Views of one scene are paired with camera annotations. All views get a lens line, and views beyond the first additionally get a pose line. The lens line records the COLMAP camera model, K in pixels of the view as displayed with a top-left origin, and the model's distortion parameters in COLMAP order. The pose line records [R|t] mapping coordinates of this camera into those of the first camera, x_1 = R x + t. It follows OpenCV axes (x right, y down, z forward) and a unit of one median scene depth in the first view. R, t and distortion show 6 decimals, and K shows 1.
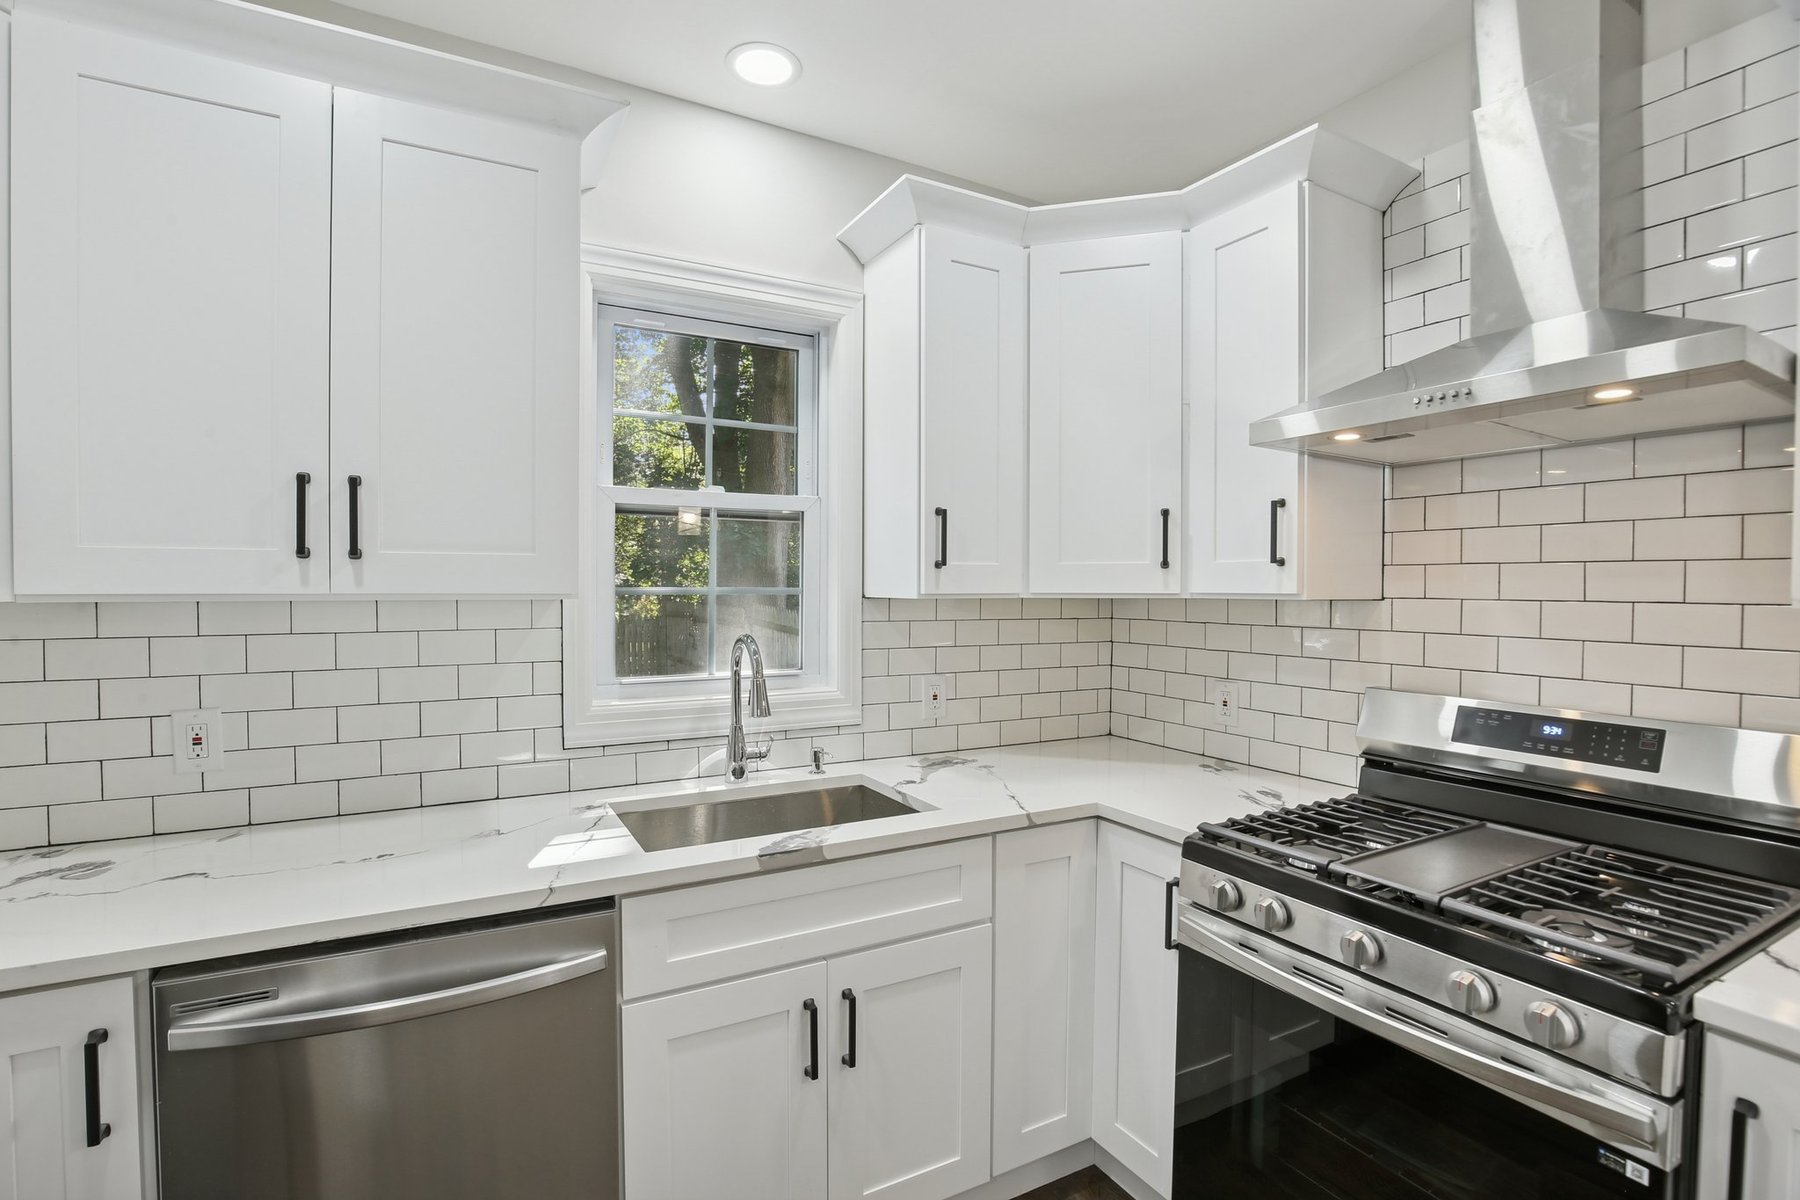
lens RADIAL K [[851.8, 0, 894.7], [0, 851.8, 594.5], [0, 0, 1]] dist [-0.033336, 0.007750]
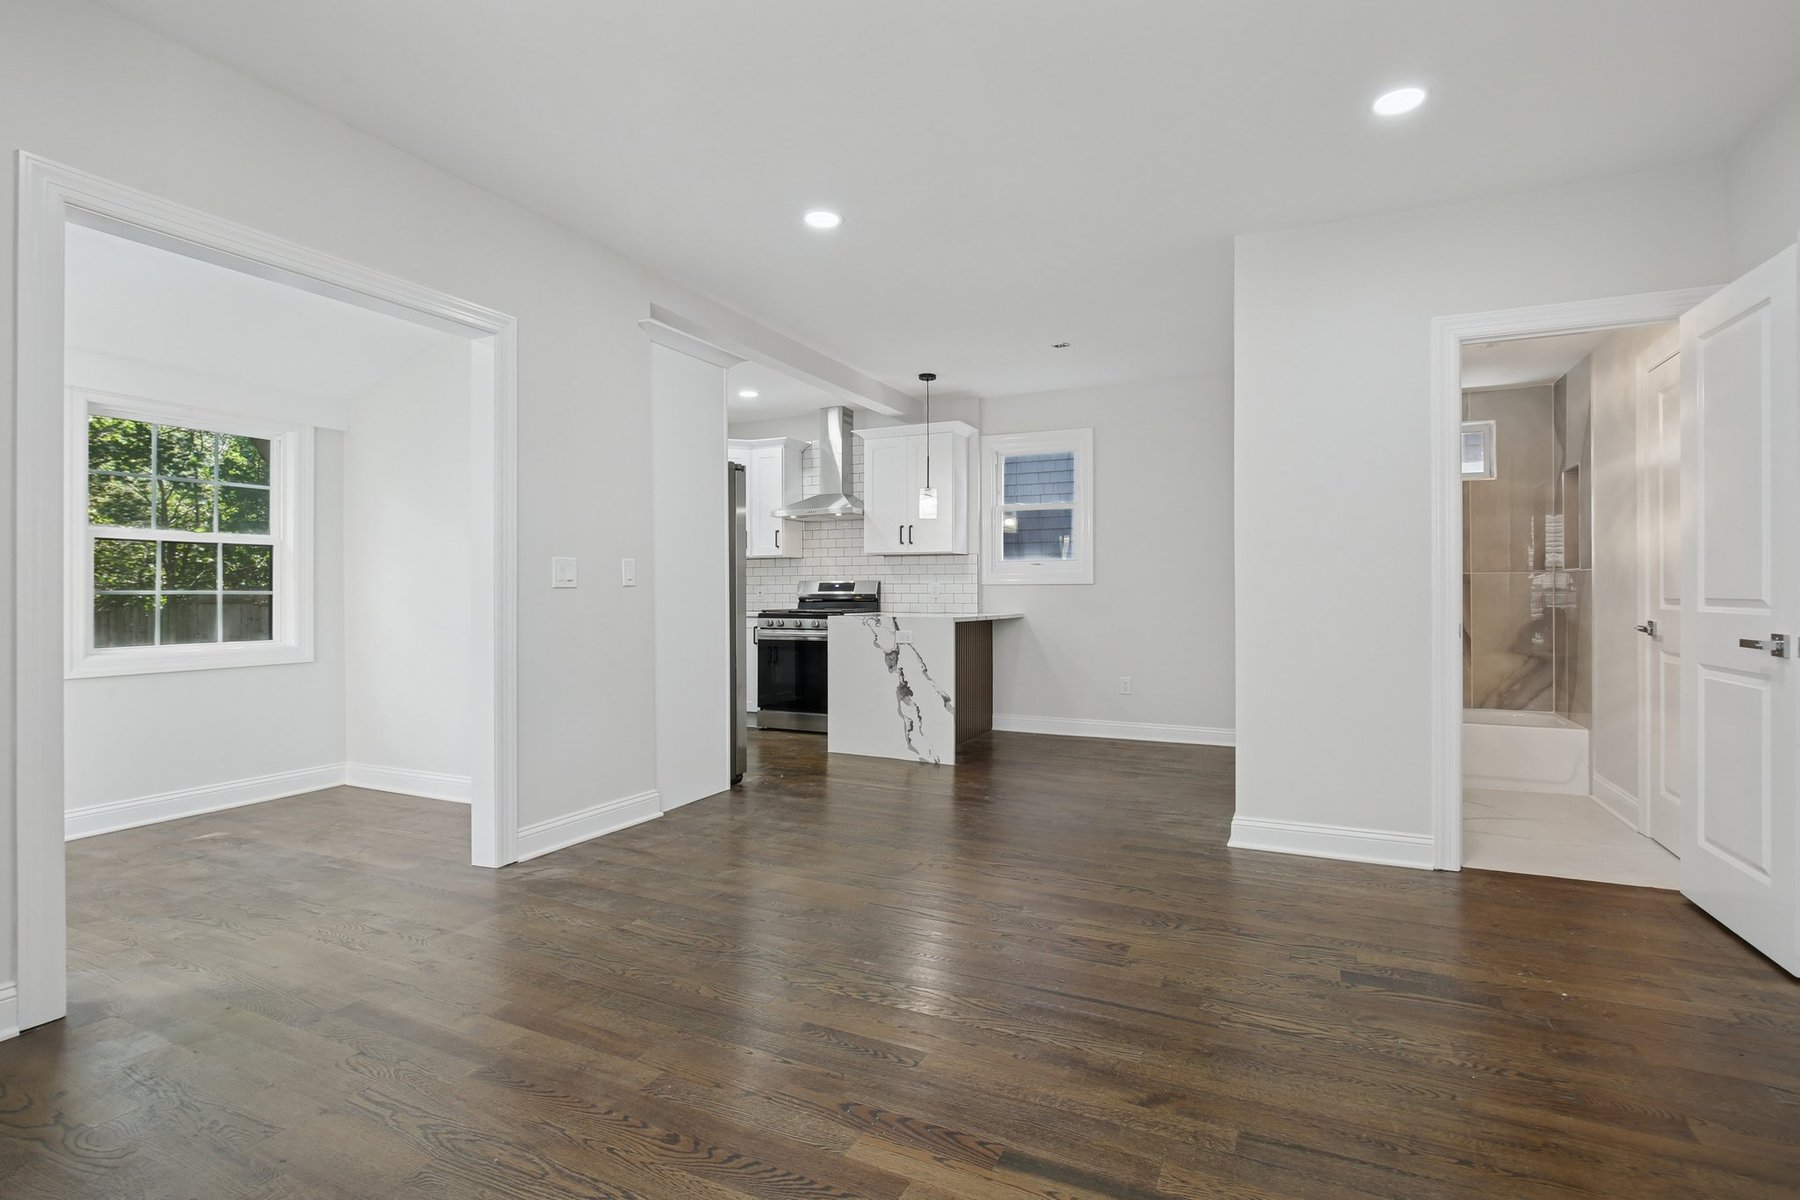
lens RADIAL K [[851.8, 0, 908.4], [0, 851.8, 594.1], [0, 0, 1]] dist [-0.033336, 0.007750]
pose [[0.814941, -0.009627, 0.579464, -1.236200], [0.016357, 0.999846, -0.006393, 0.198738], [-0.579313, 0.014688, 0.814973, -2.357730]]
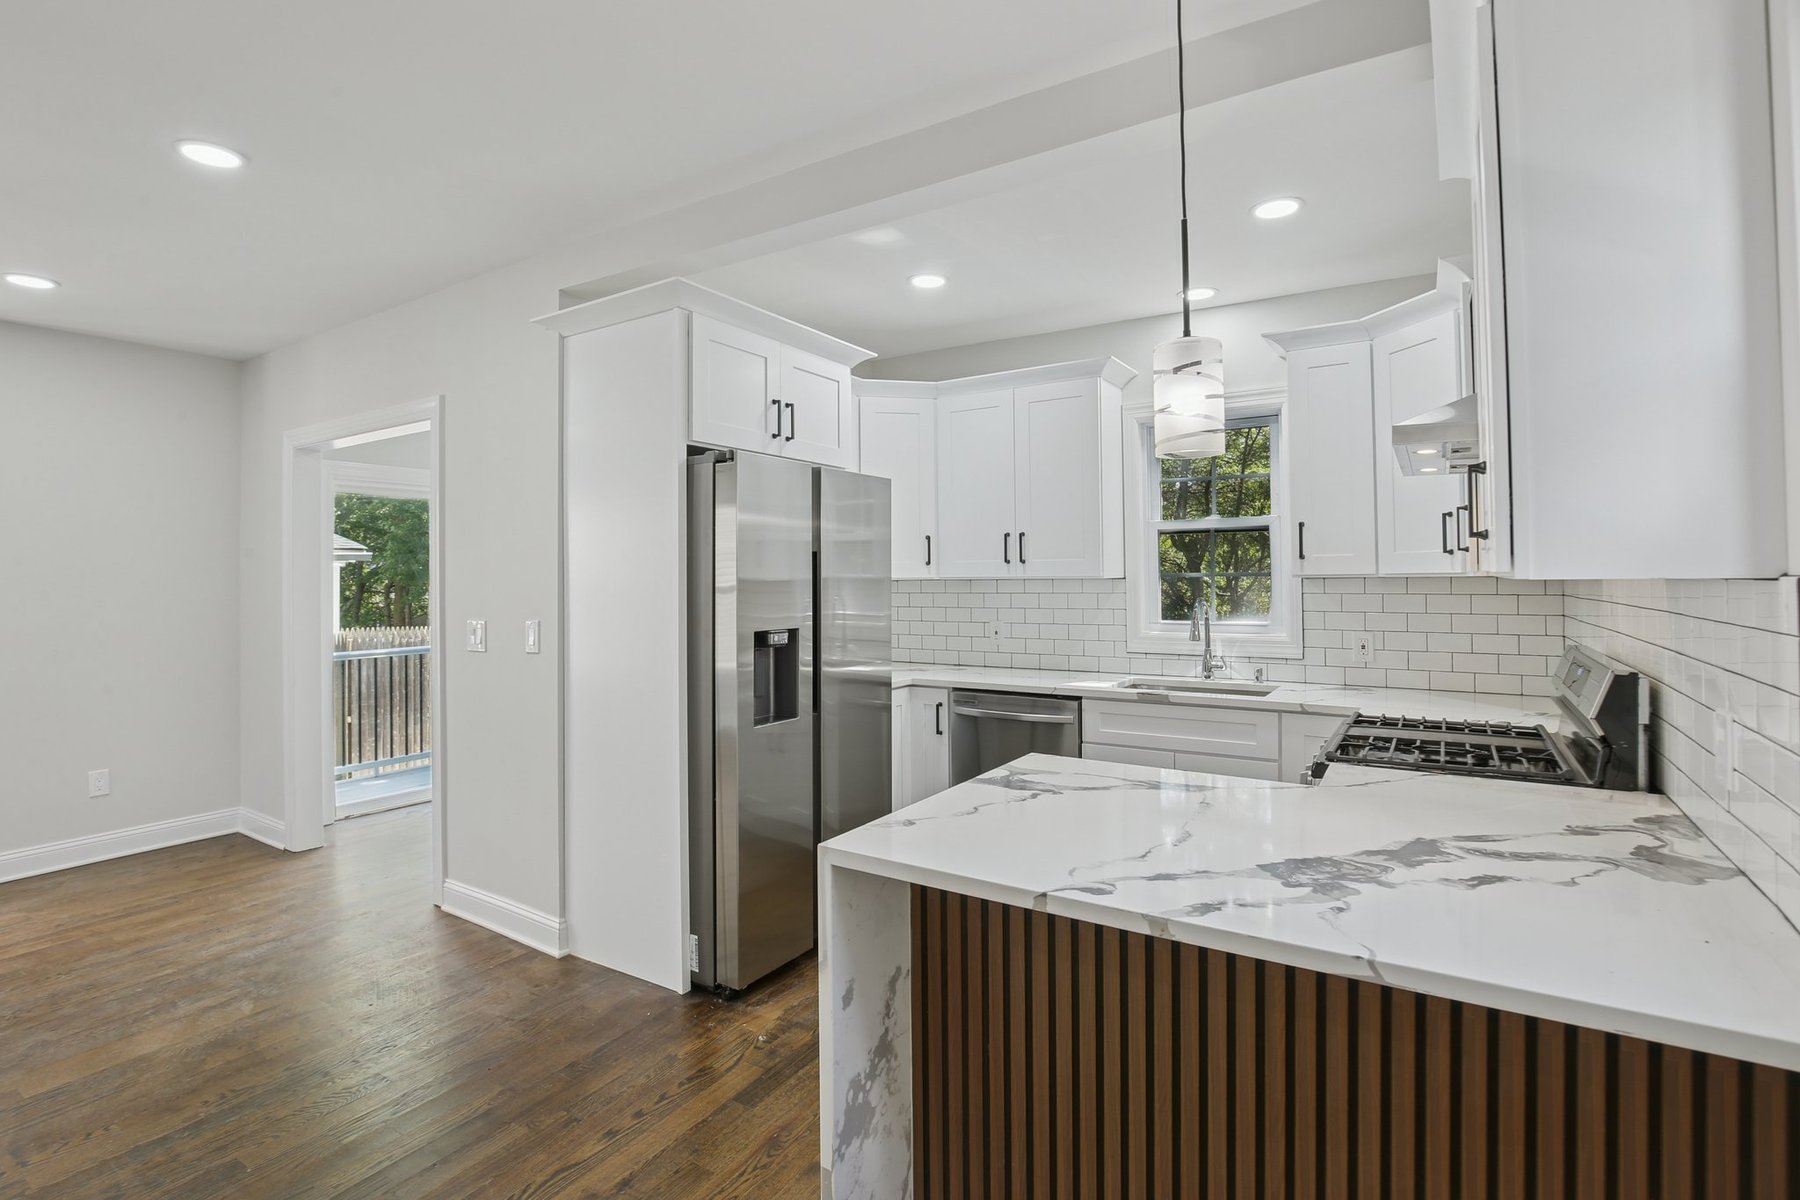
lens RADIAL K [[851.8, 0, 893.3], [0, 851.8, 564.3], [0, 0, 1]] dist [-0.033336, 0.007750]
pose [[0.471460, -0.020943, -0.881638, 1.183933], [-0.001705, 0.999694, -0.024659, 0.021717], [0.881886, 0.013129, 0.471281, -0.479874]]
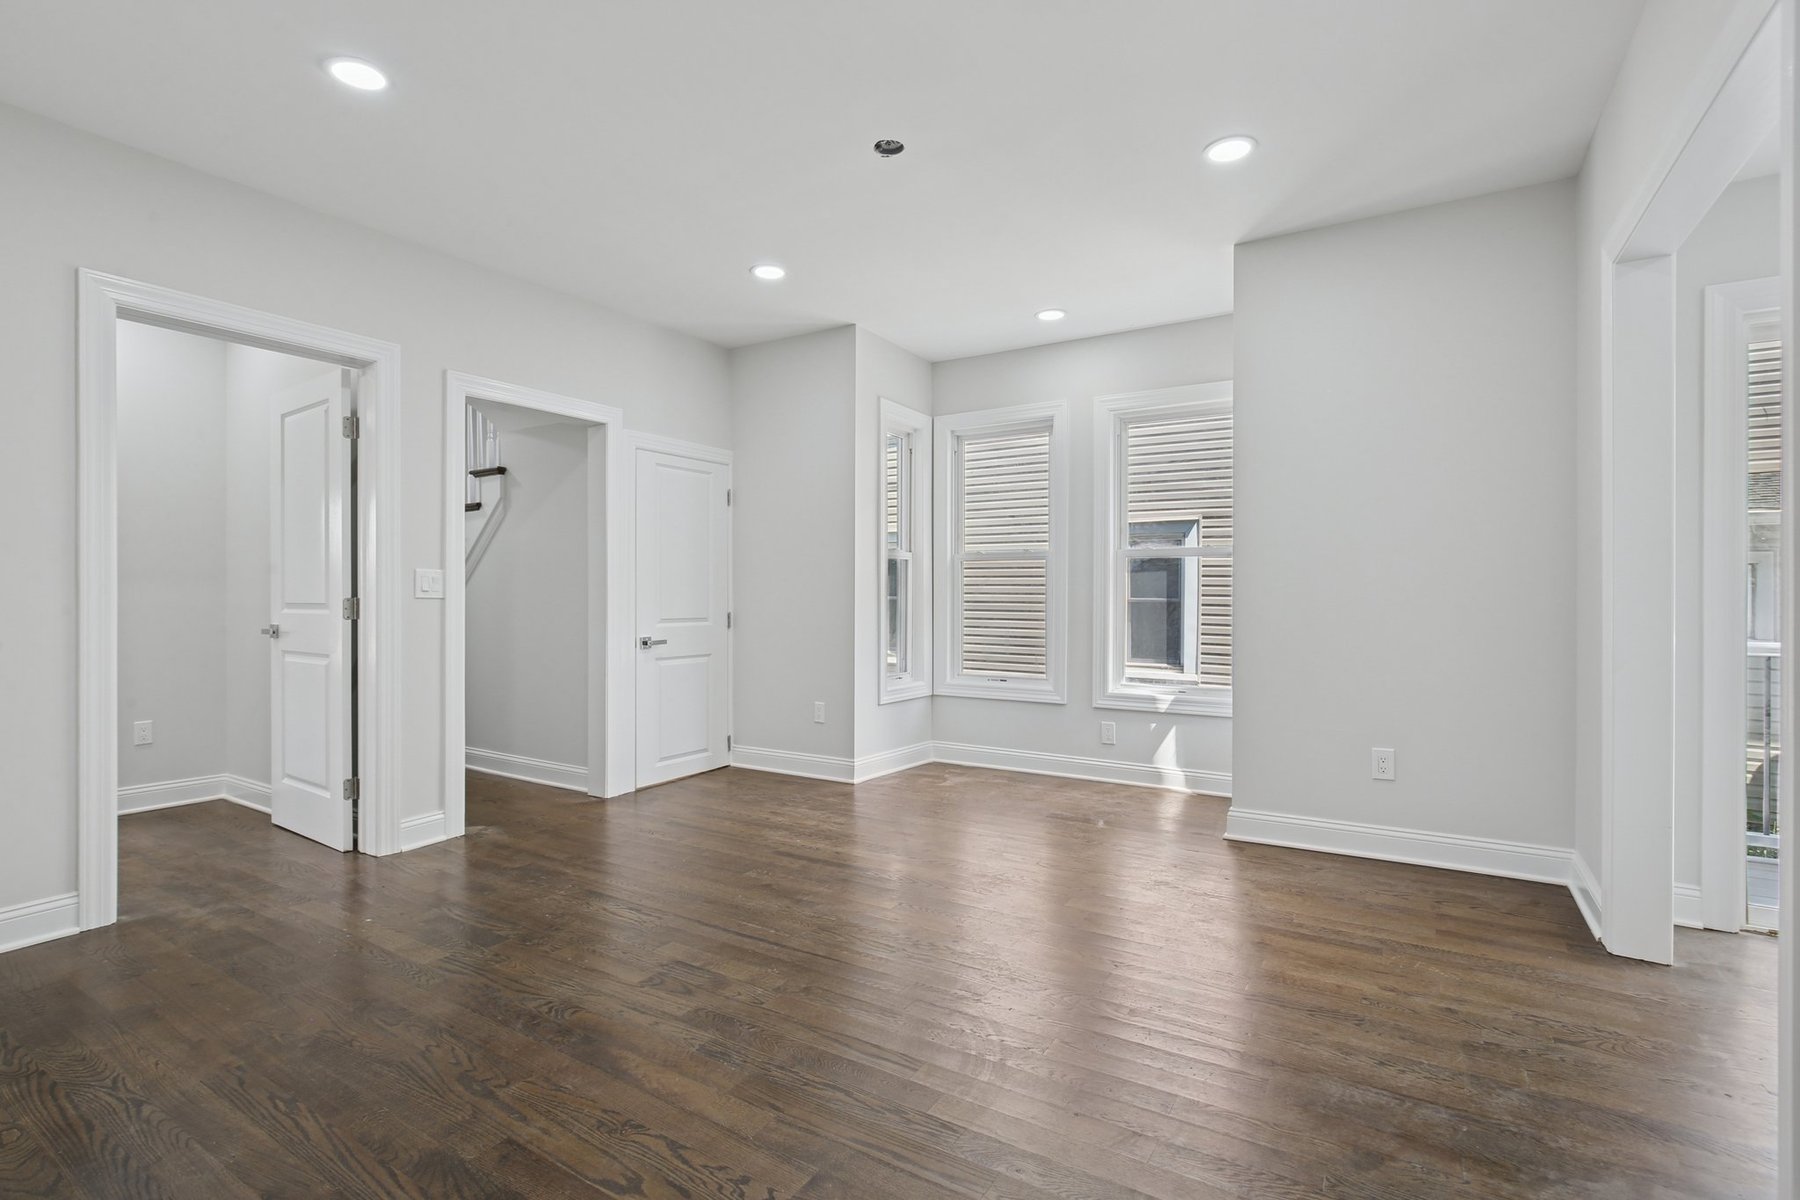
lens RADIAL K [[851.8, 0, 914.3], [0, 851.8, 593.6], [0, 0, 1]] dist [-0.033336, 0.007750]
pose [[-0.870595, -0.005720, -0.491968, 0.054604], [-0.012864, 0.999855, 0.011139, 0.172222], [0.491833, 0.016026, -0.870542, -0.235454]]
